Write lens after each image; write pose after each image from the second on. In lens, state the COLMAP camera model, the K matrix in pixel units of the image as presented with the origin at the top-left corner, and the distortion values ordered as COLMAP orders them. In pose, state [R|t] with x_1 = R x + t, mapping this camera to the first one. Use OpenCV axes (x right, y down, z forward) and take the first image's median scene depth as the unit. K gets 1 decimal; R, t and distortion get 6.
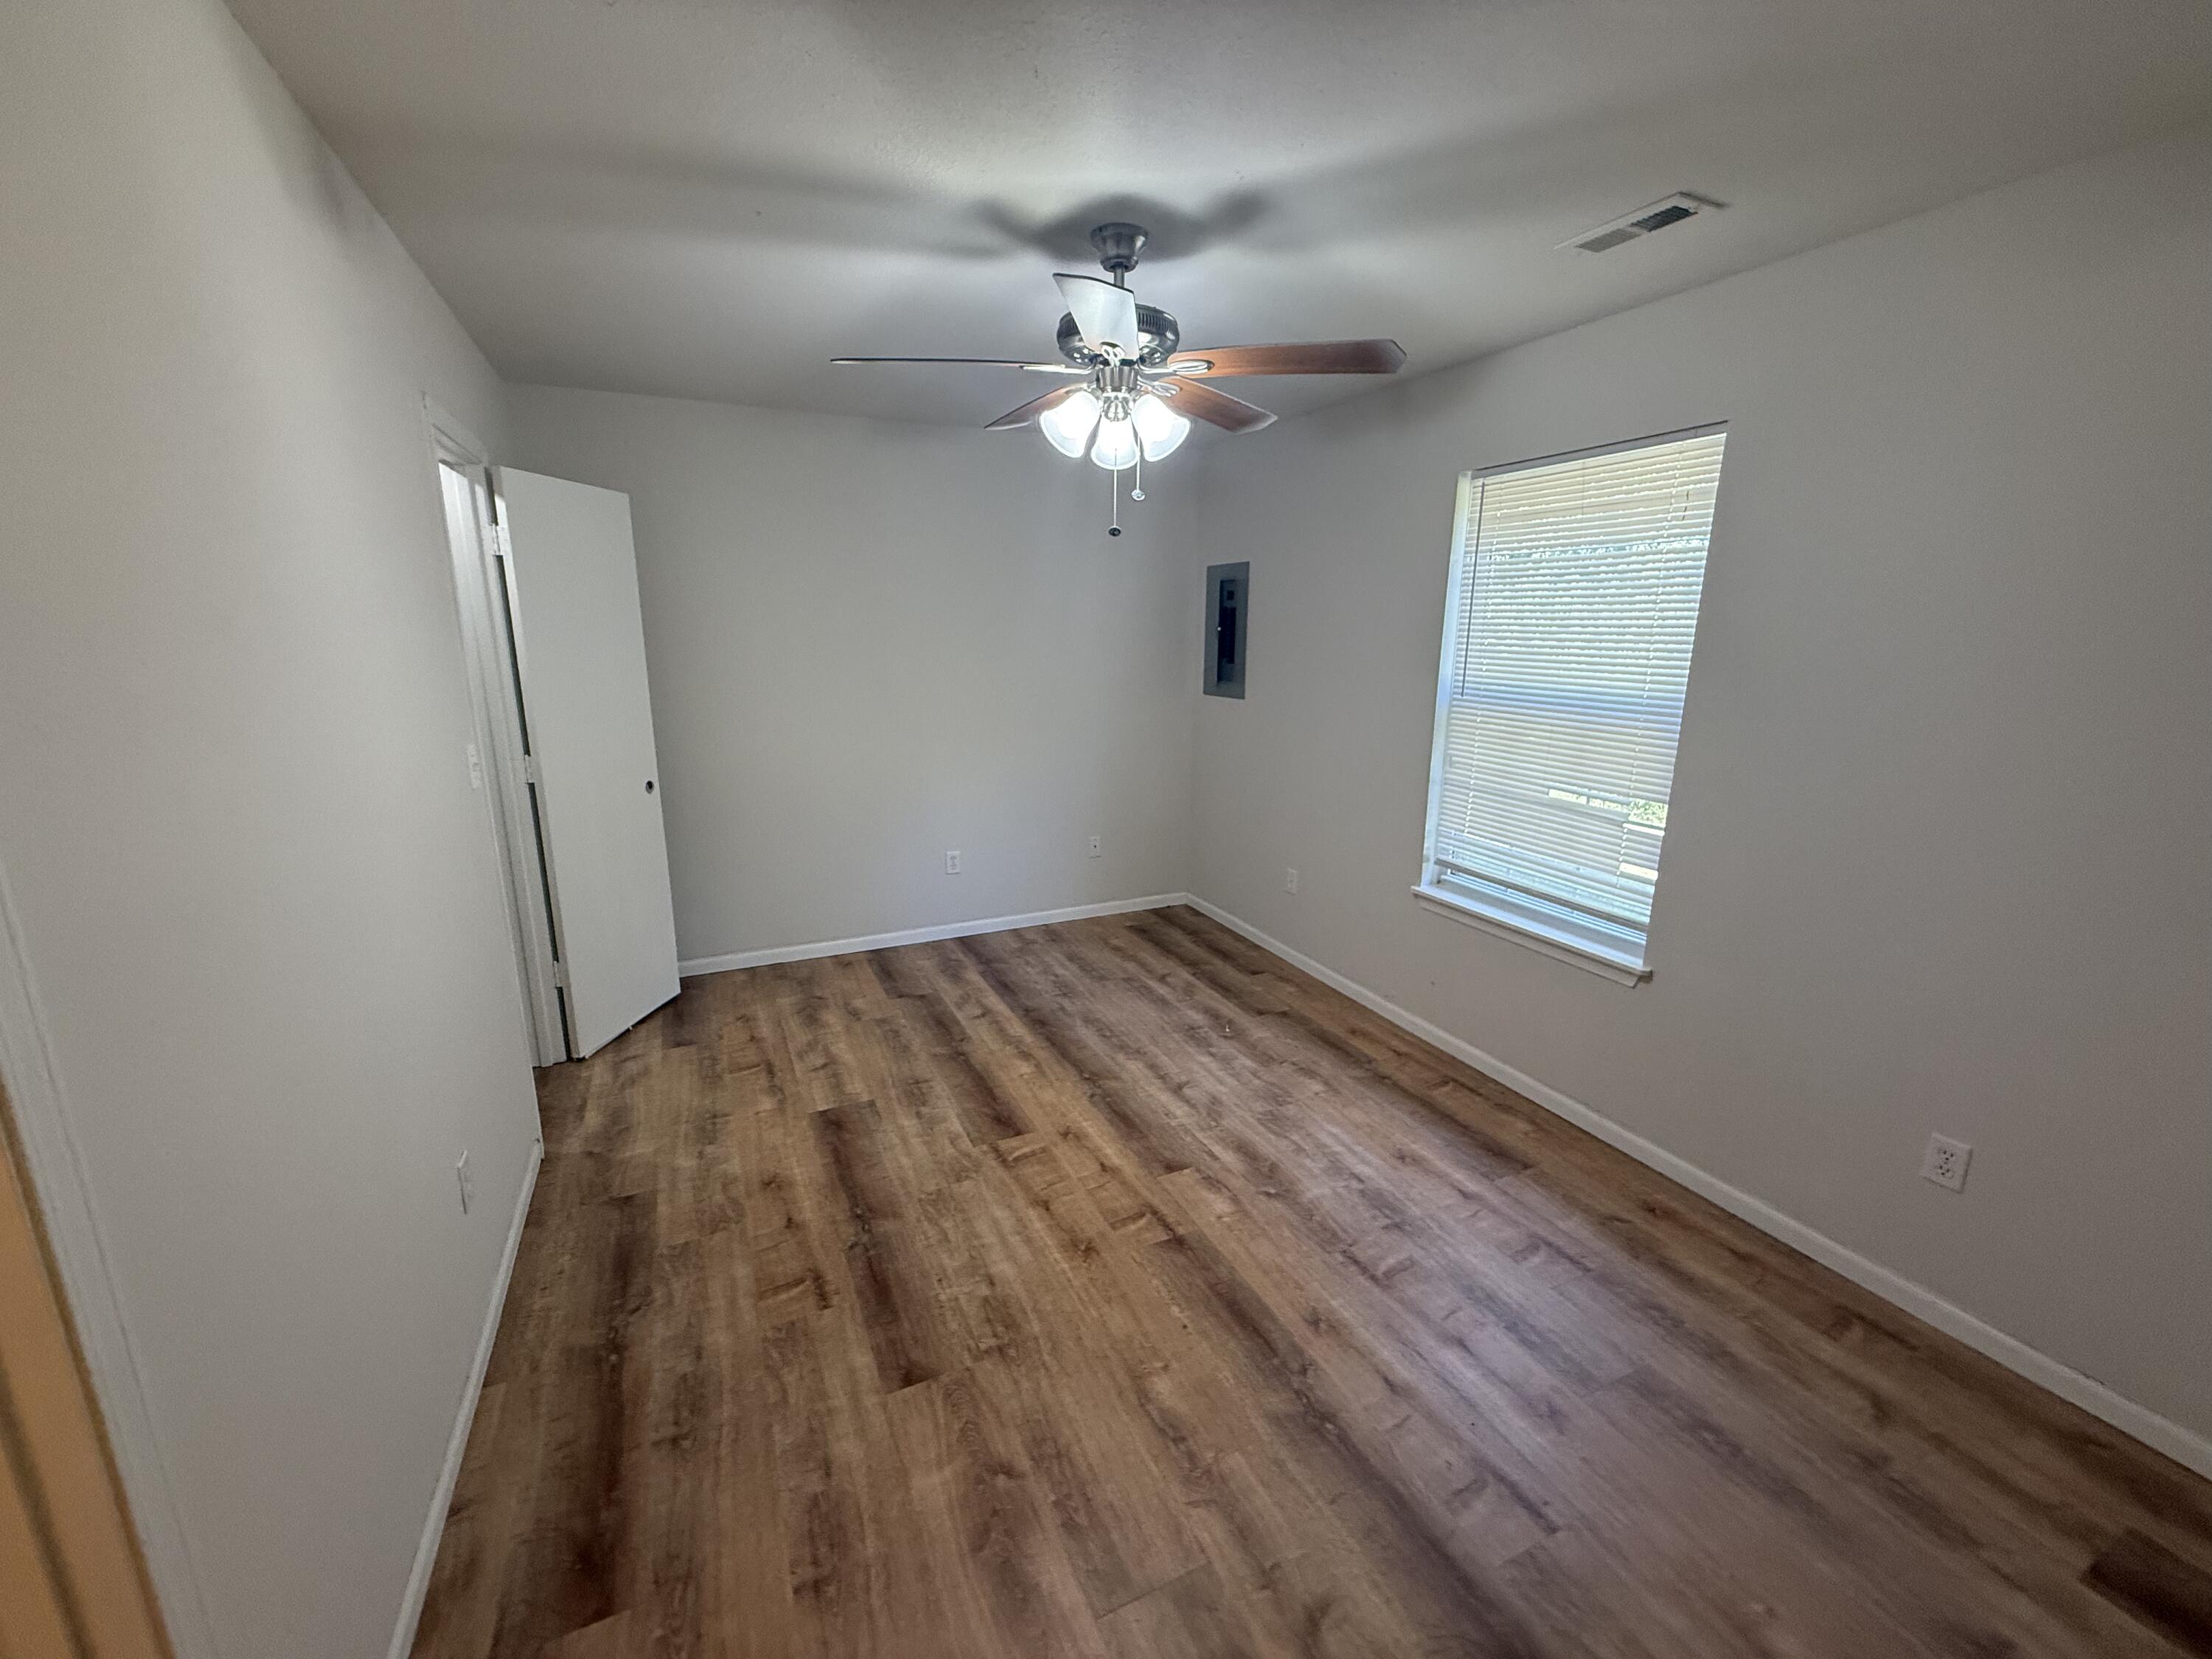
lens RADIAL K [[881.5, 0, 1096.5], [0, 881.5, 824.4], [0, 0, 1]] dist [-0.001196, 0.000422]
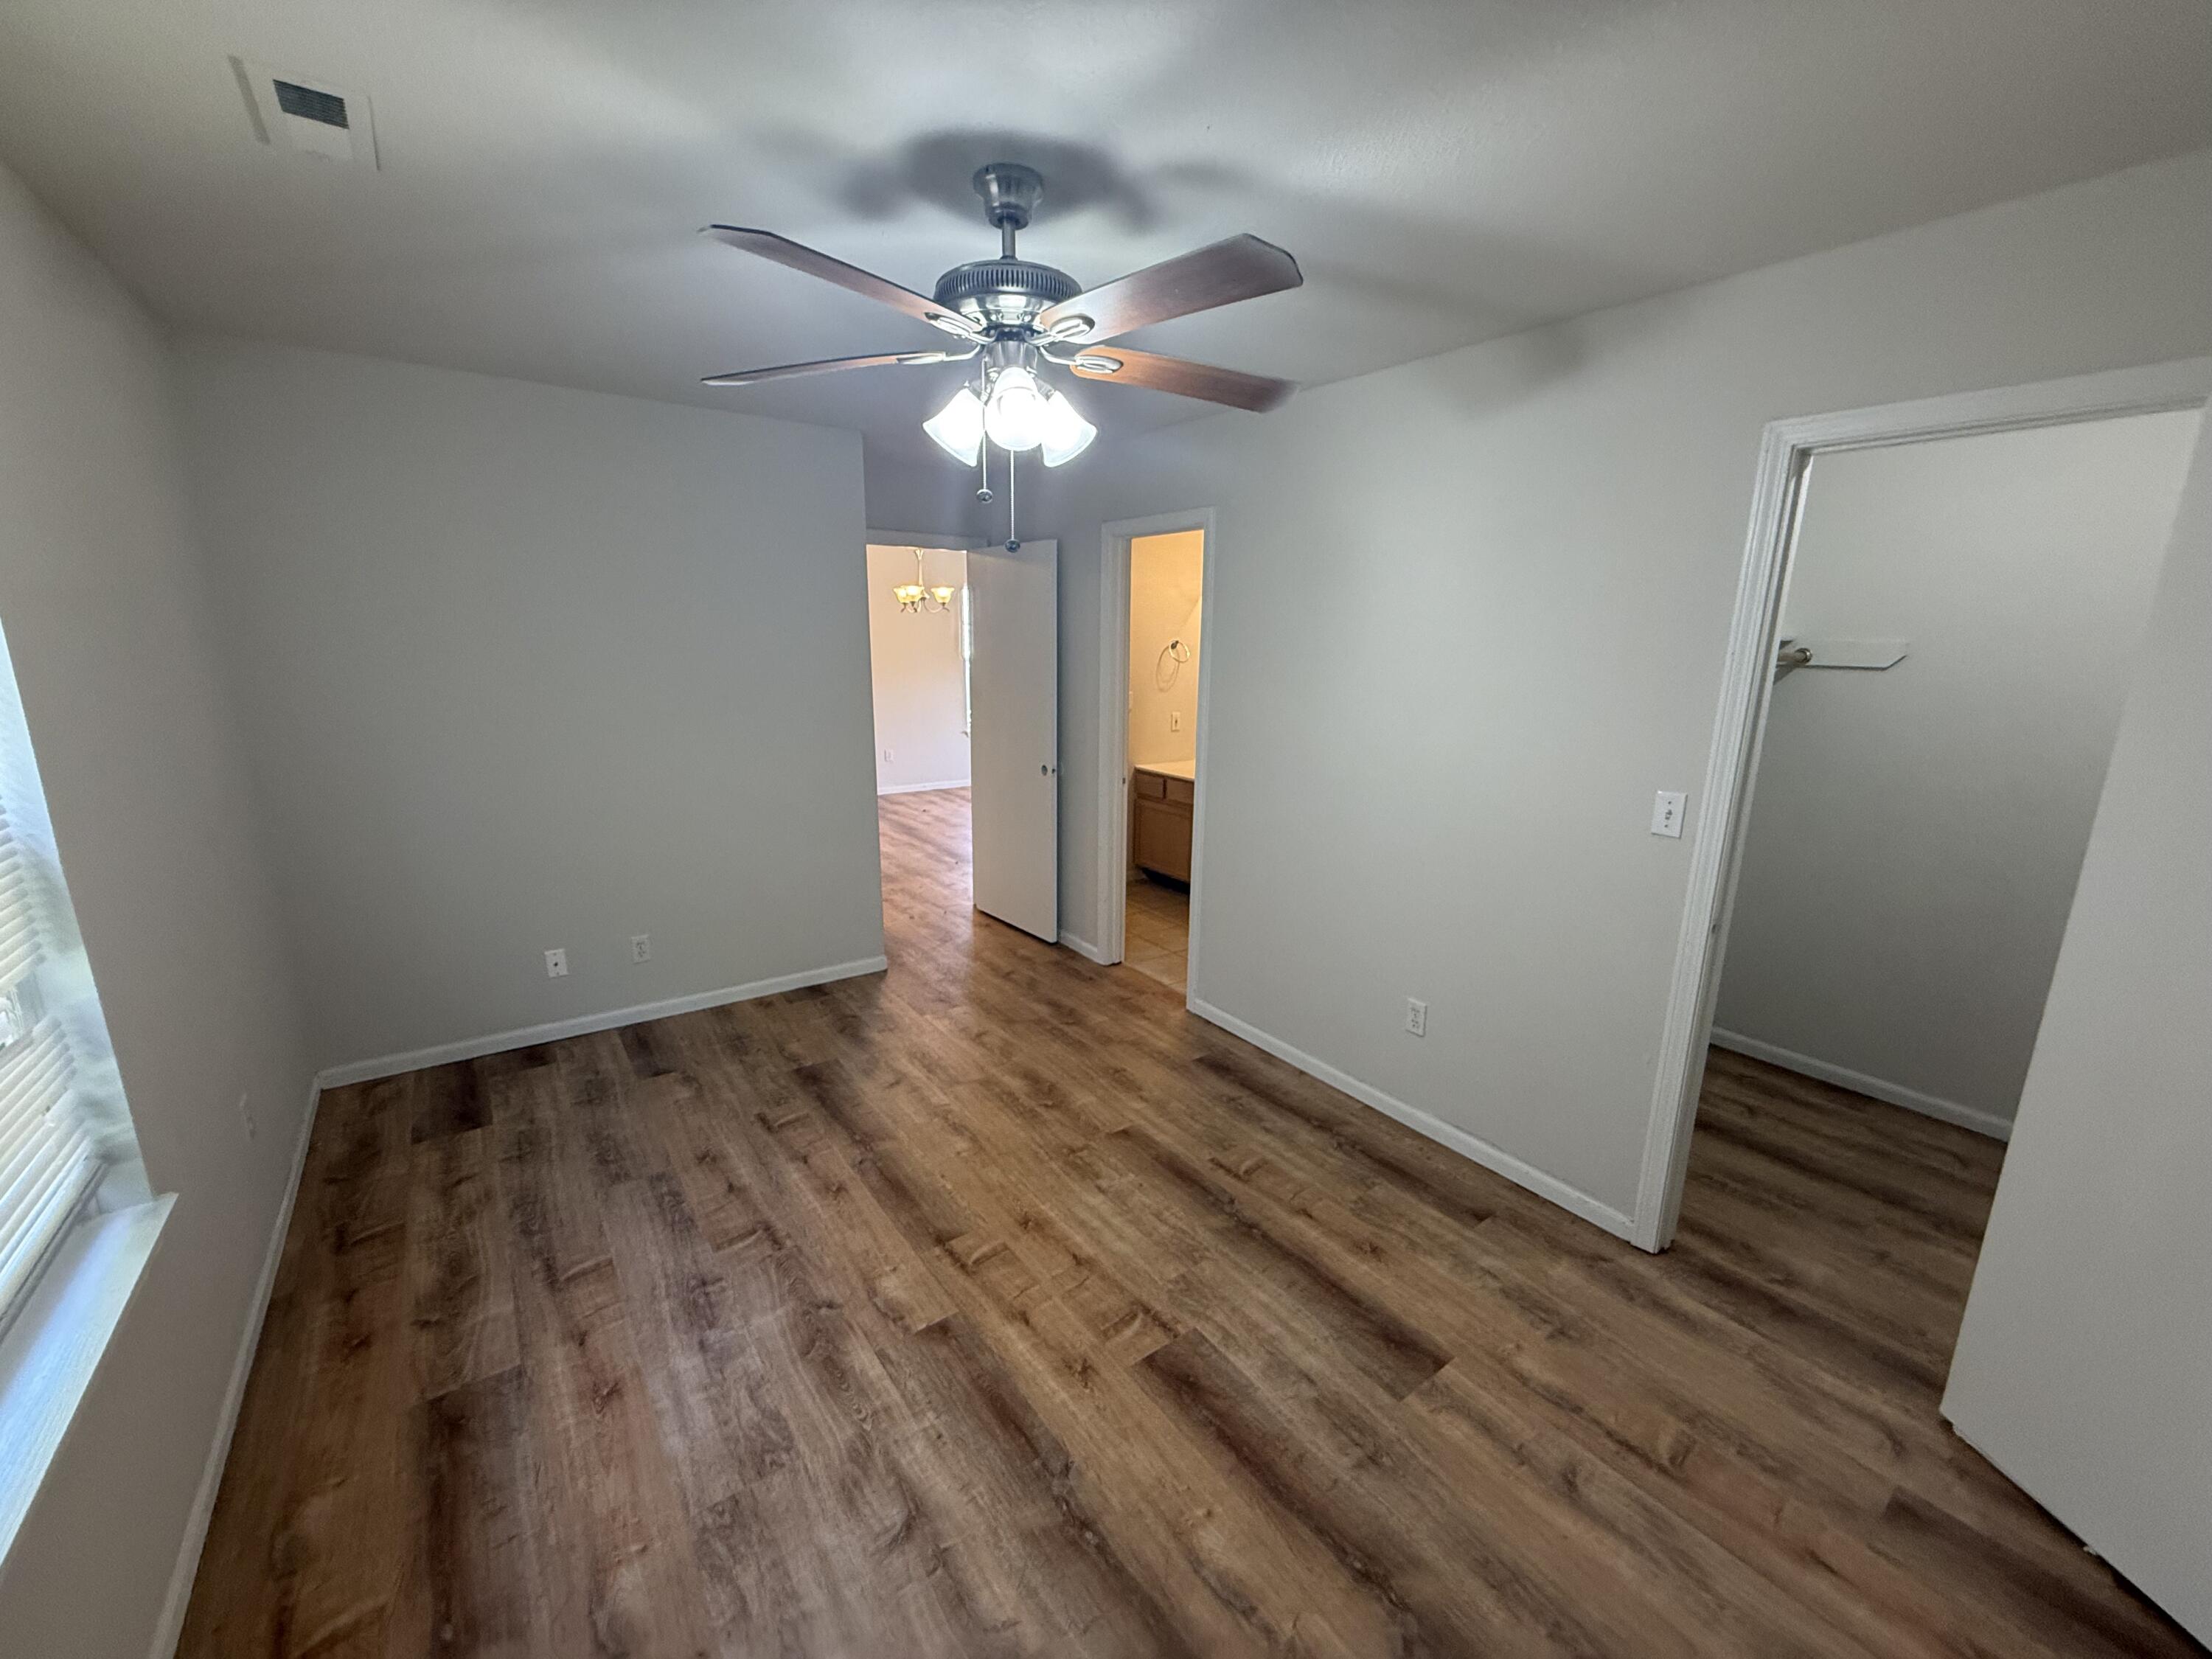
lens RADIAL K [[881.5, 0, 1098.0], [0, 881.5, 827.5], [0, 0, 1]] dist [-0.001196, 0.000422]
pose [[-0.980898, 0.020742, -0.193411, 0.088296], [-0.063750, 0.905107, 0.420377, -0.363062], [0.183777, 0.424677, -0.886496, 1.511903]]
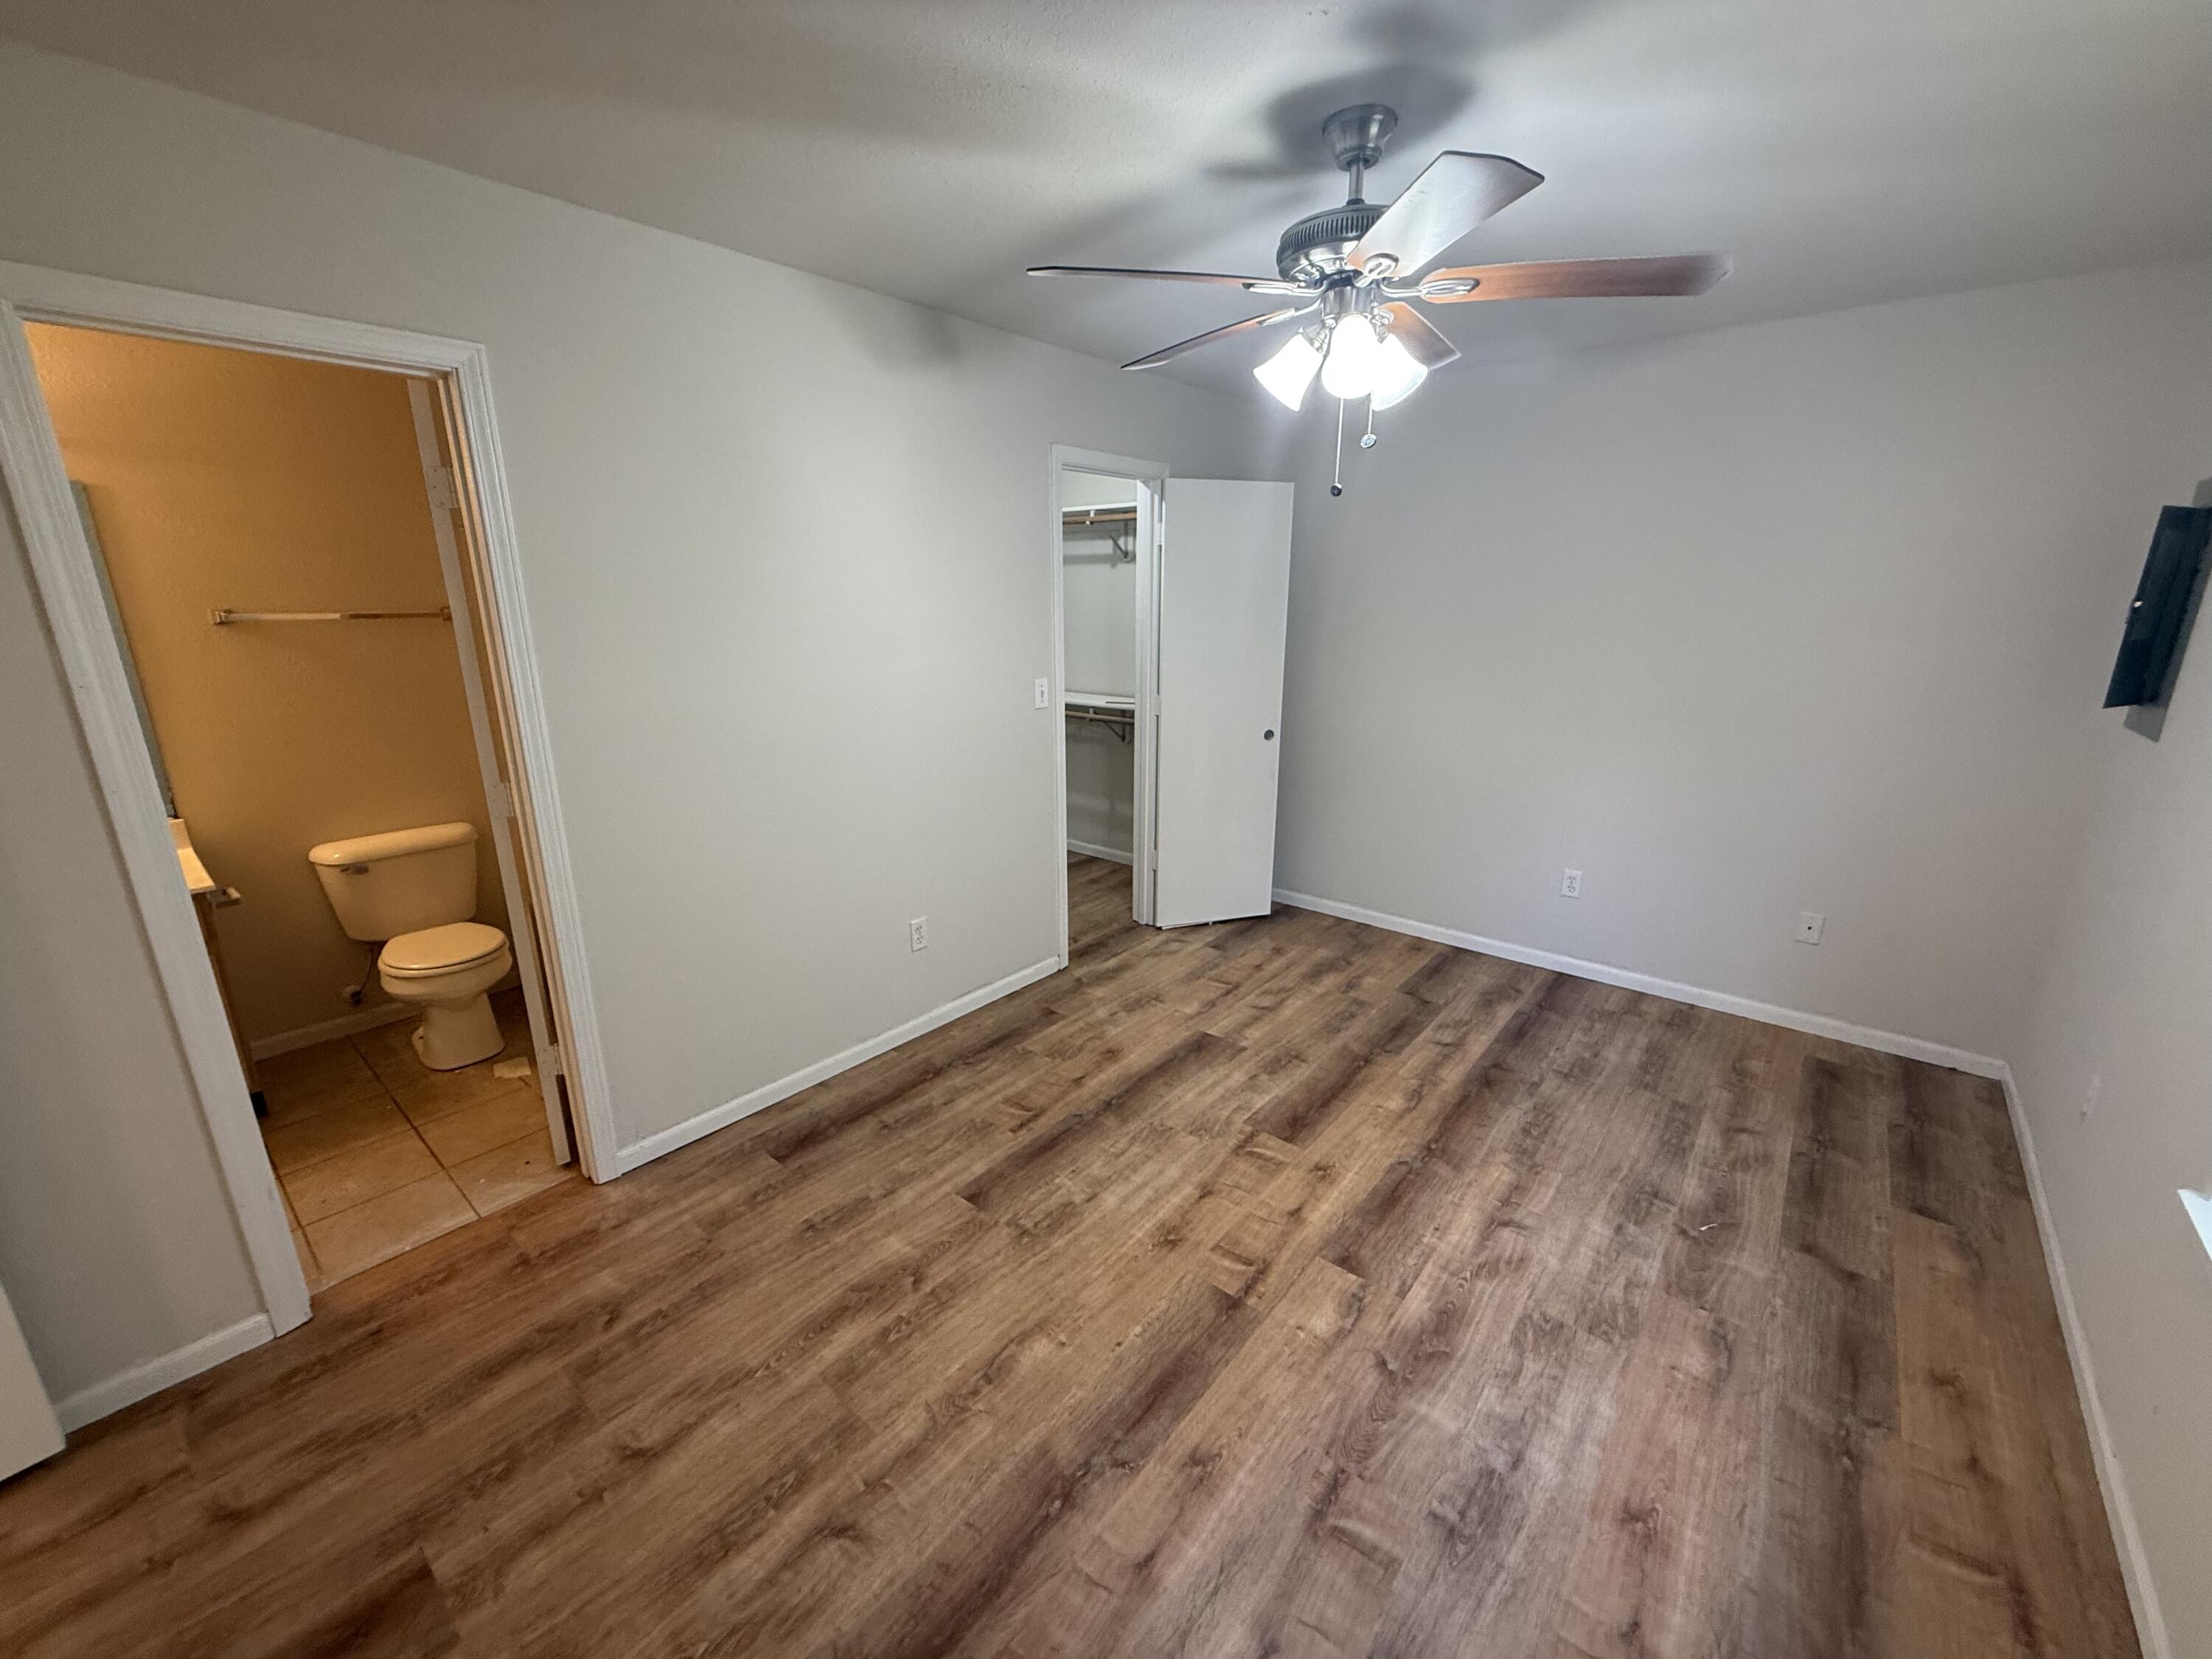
lens RADIAL K [[881.5, 0, 1102.5], [0, 881.5, 825.4], [0, 0, 1]] dist [-0.001196, 0.000422]
pose [[0.426112, 0.230684, -0.874765, 0.603538], [-0.196914, 0.967410, 0.159196, -0.091860], [0.882980, 0.104418, 0.457650, 0.369843]]
